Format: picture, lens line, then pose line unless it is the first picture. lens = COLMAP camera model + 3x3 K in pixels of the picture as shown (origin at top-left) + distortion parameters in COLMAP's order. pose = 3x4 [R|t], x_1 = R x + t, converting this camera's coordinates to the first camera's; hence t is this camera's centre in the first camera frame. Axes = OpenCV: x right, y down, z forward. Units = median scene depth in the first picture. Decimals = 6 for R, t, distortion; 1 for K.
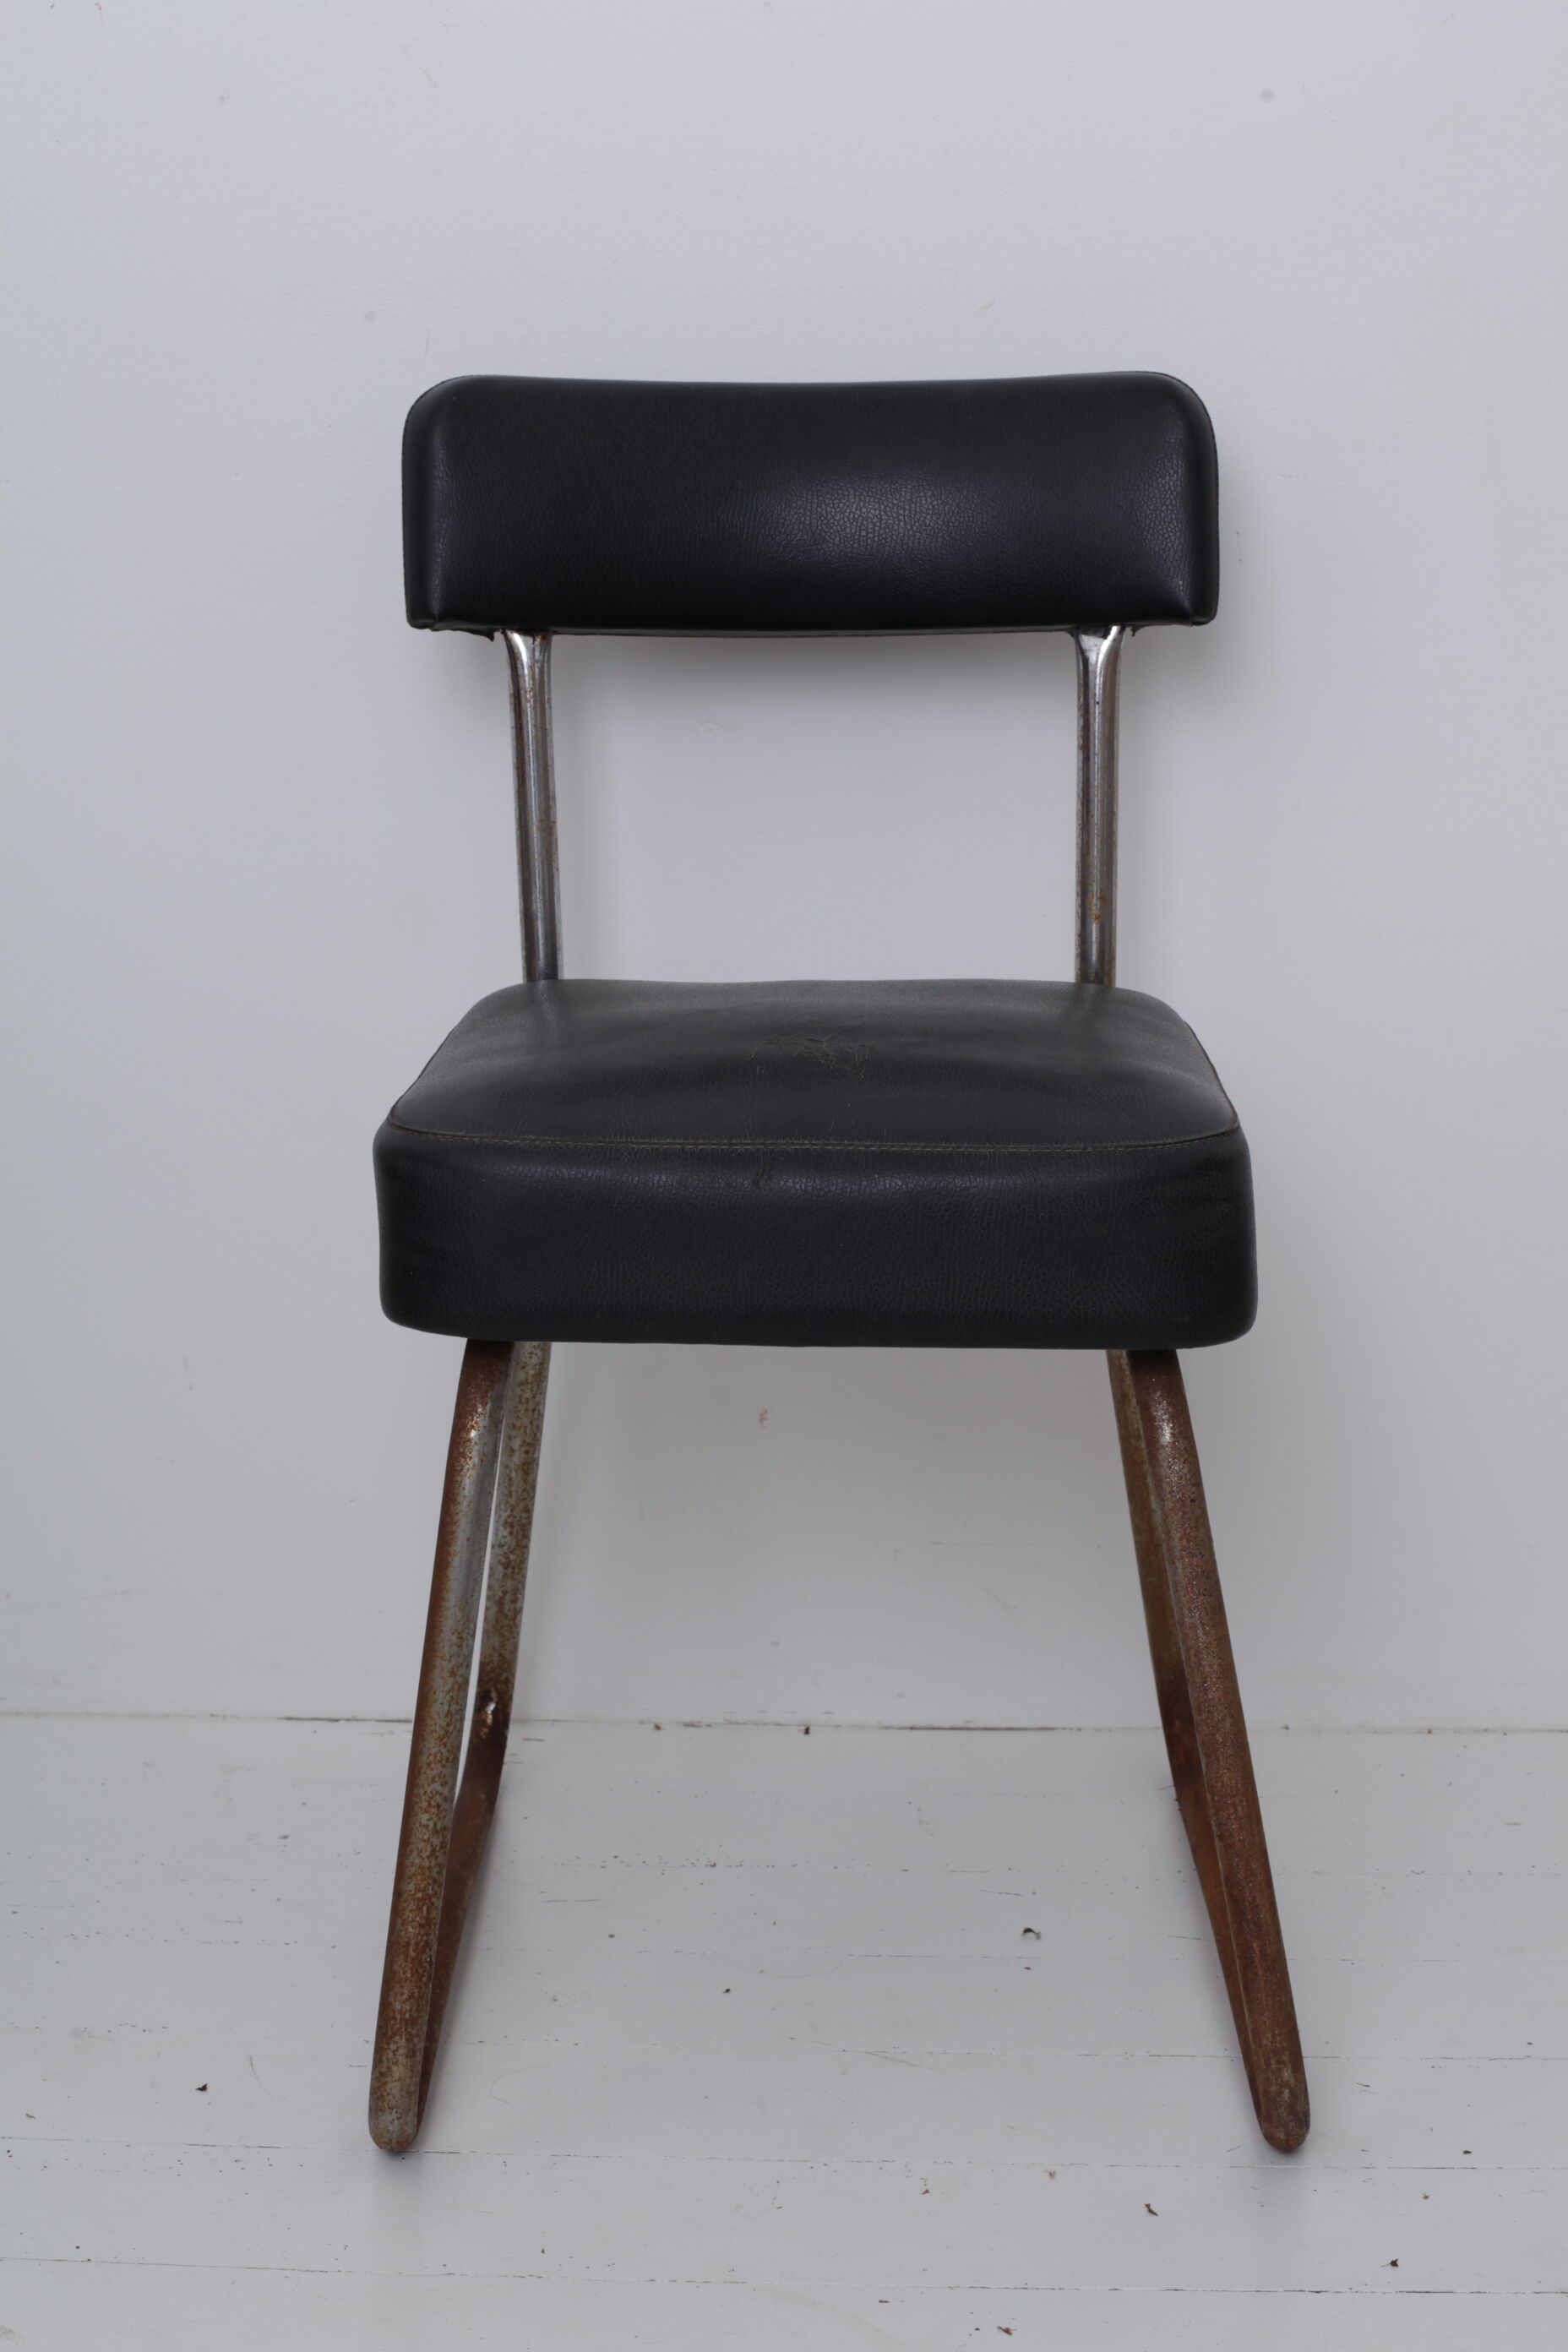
lens RADIAL K [[3559.6, 0, 784.0], [0, 3559.6, 1176.0], [0, 0, 1]] dist [-0.147395, 0.129635]
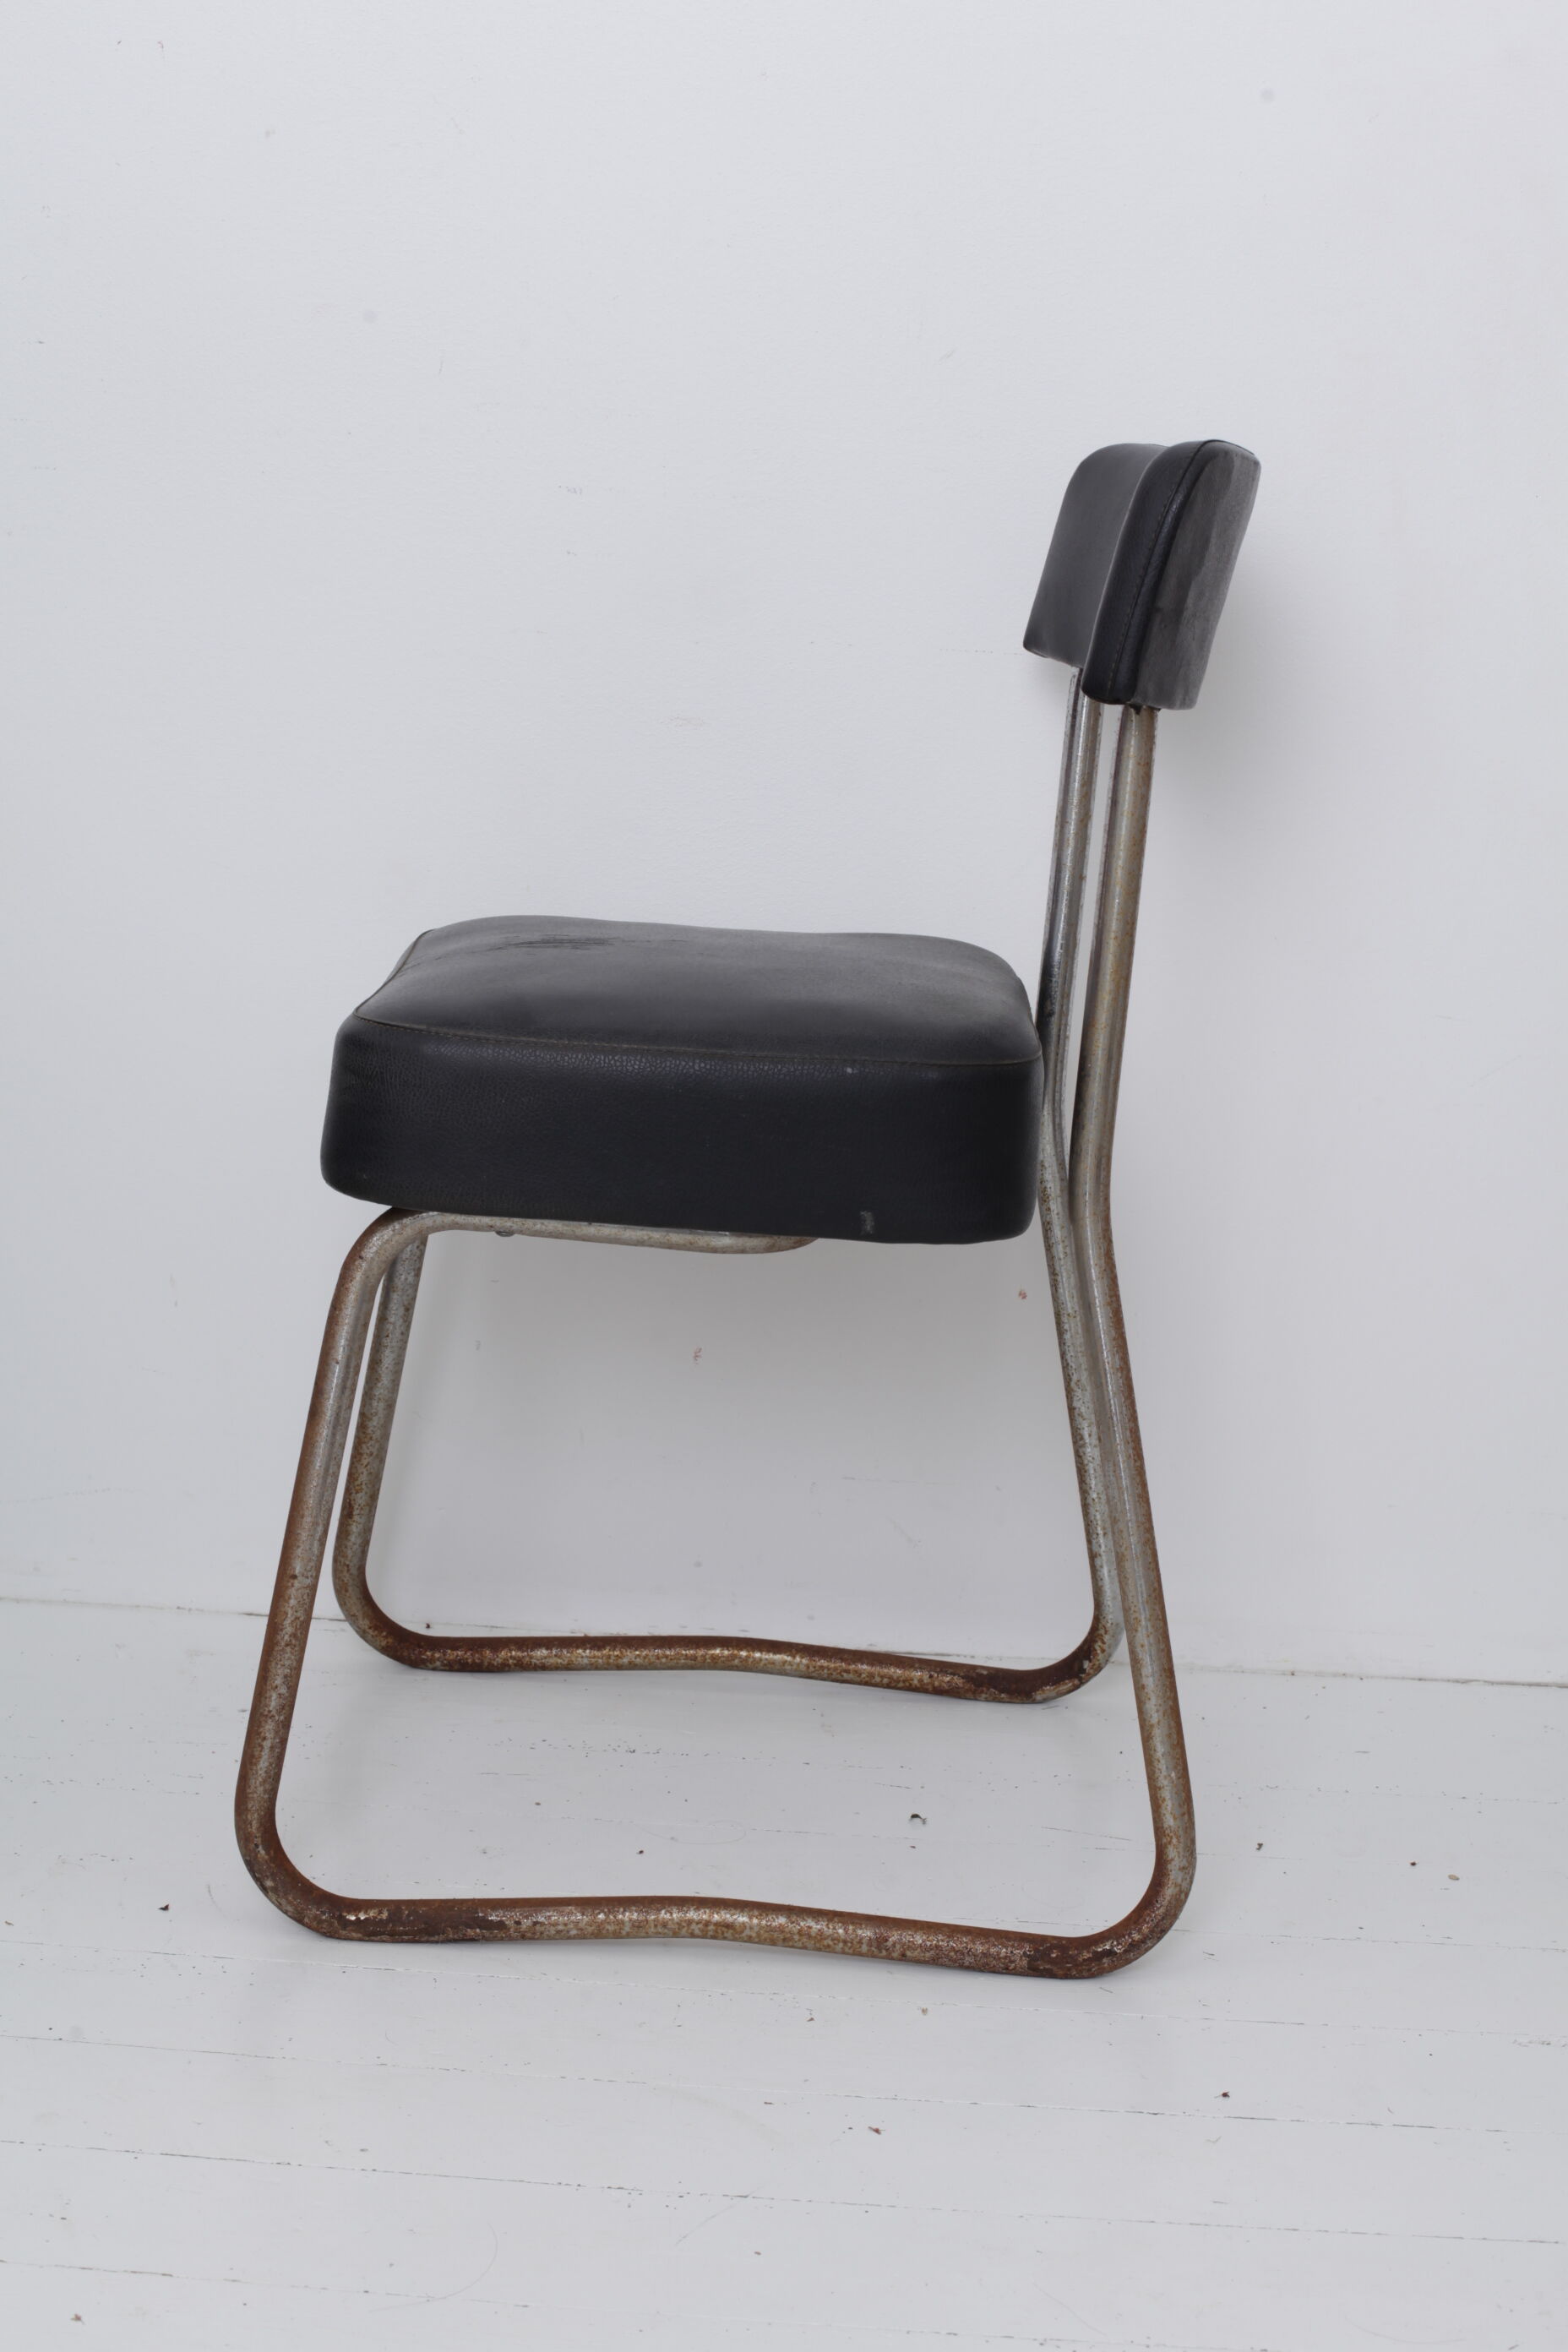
lens RADIAL K [[3559.6, 0, 784.0], [0, 3559.6, 1176.0], [0, 0, 1]] dist [-0.147395, 0.129635]
pose [[0.998726, 0.047995, 0.015578, 0.001127], [-0.047637, 0.998609, -0.022603, 0.036673], [-0.016641, 0.021832, 0.999623, -0.098849]]
